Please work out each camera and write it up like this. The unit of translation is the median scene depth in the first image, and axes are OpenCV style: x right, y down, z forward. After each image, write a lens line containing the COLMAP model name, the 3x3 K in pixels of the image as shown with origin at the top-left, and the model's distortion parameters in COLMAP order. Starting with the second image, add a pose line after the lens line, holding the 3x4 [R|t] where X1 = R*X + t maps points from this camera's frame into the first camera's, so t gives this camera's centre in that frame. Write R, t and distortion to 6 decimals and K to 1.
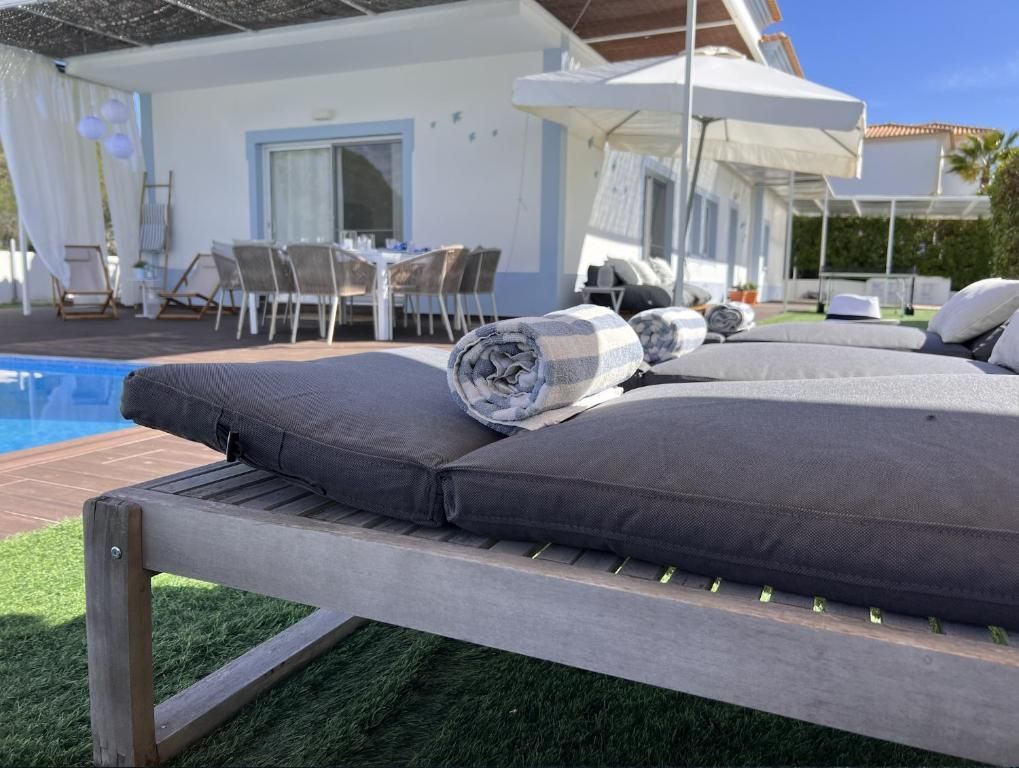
lens RADIAL K [[761.9, 0, 509.5], [0, 761.9, 384.0], [0, 0, 1]] dist [0.055202, -0.066897]
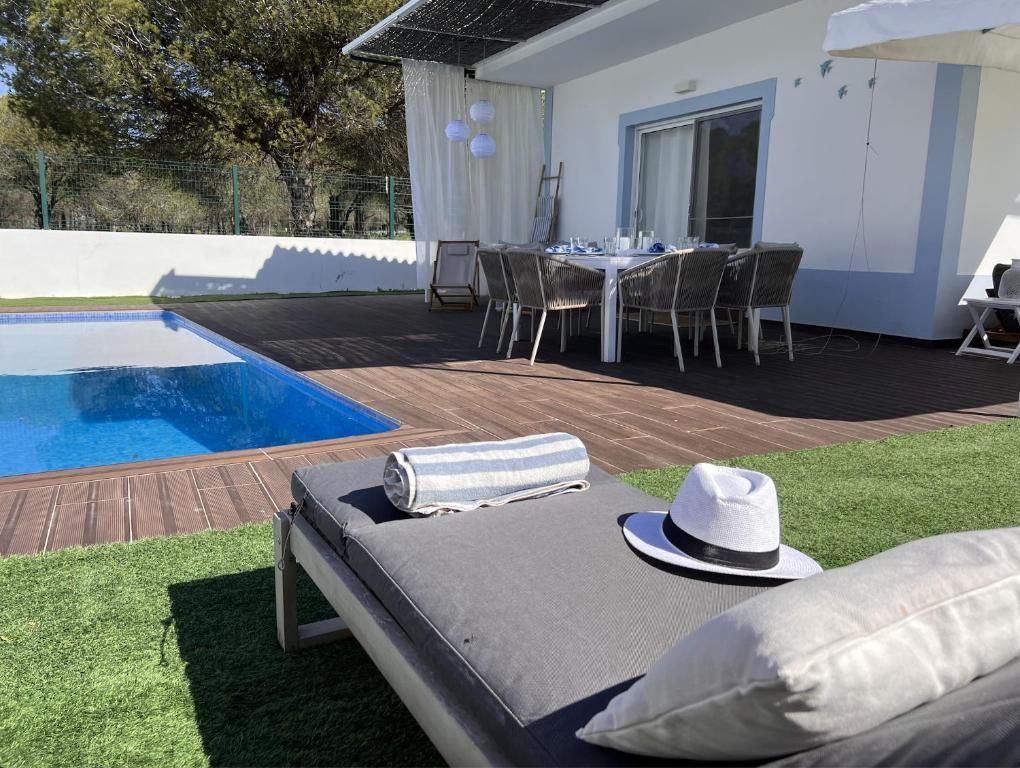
lens RADIAL K [[769.9, 0, 522.0], [0, 769.9, 384.8], [0, 0, 1]] dist [0.052435, -0.070304]
pose [[0.785351, 0.107724, -0.609606, 0.230522], [-0.085882, 0.994180, 0.065040, -0.067311], [0.613065, 0.001275, 0.790032, 0.232402]]
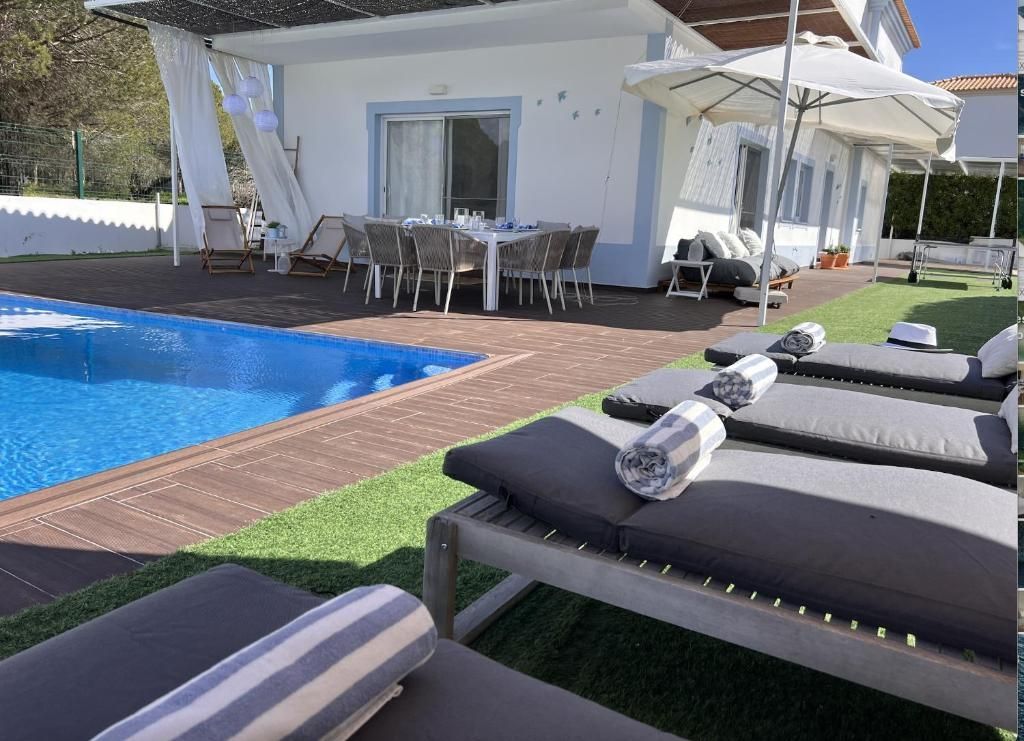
lens RADIAL K [[756.1, 0, 507.4], [0, 756.1, 357.4], [0, 0, 1]] dist [0.025898, -0.003405]
pose [[0.993189, 0.047898, -0.106215, -0.016635], [-0.042974, 0.997914, 0.048171, -0.036173], [0.108301, -0.043279, 0.993176, -0.087767]]
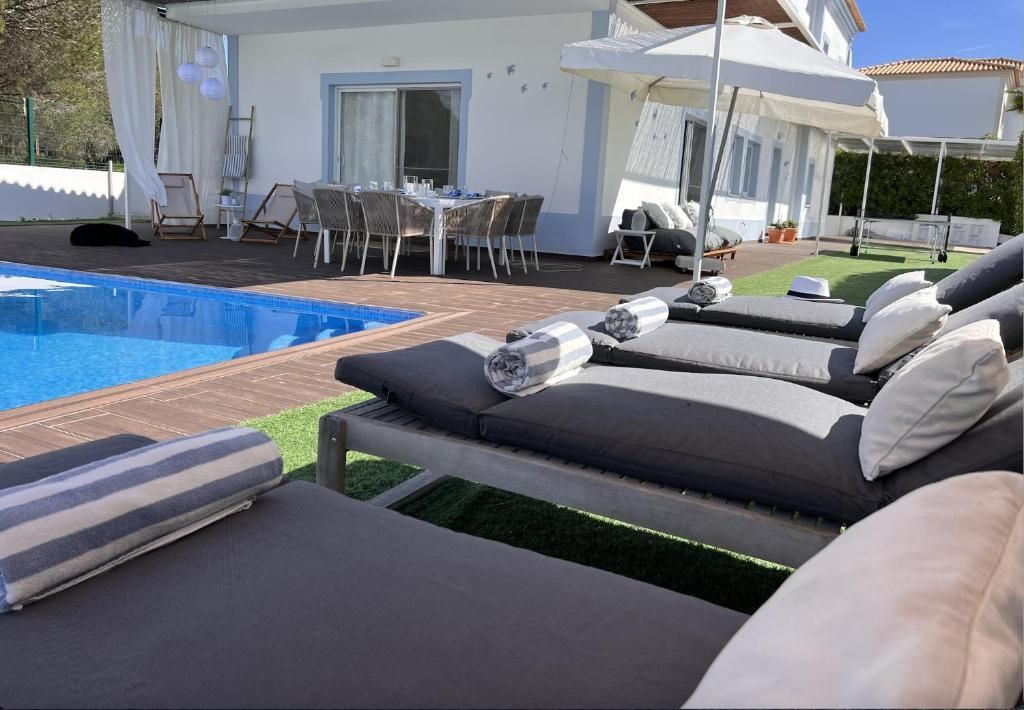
lens RADIAL K [[757.7, 0, 501.4], [0, 757.7, 319.0], [0, 0, 1]] dist [0.053788, -0.055861]
pose [[0.996512, 0.048354, -0.068012, 0.010875], [-0.046662, 0.998565, 0.026263, -0.021455], [0.069184, -0.022998, 0.997339, -0.116144]]
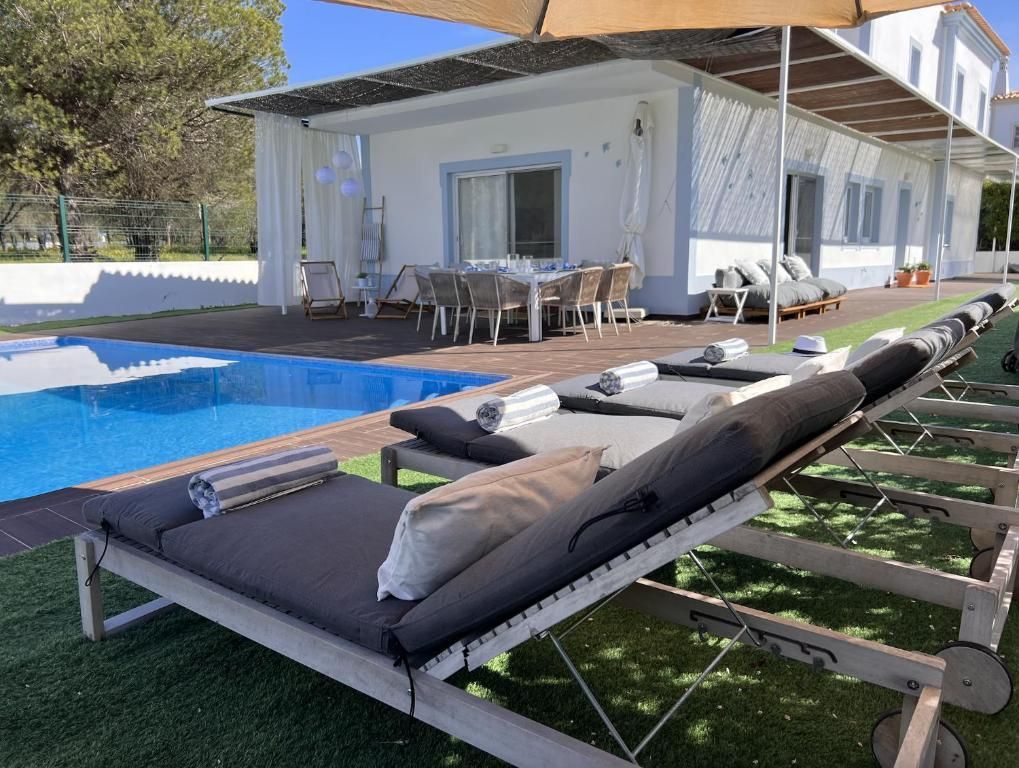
lens RADIAL K [[761.9, 0, 509.5], [0, 761.9, 384.0], [0, 0, 1]] dist [0.055202, -0.066897]
pose [[0.969830, 0.014314, -0.243361, 0.093984], [-0.004541, 0.999162, 0.040673, -0.030919], [0.243740, -0.038341, 0.969082, -0.240331]]
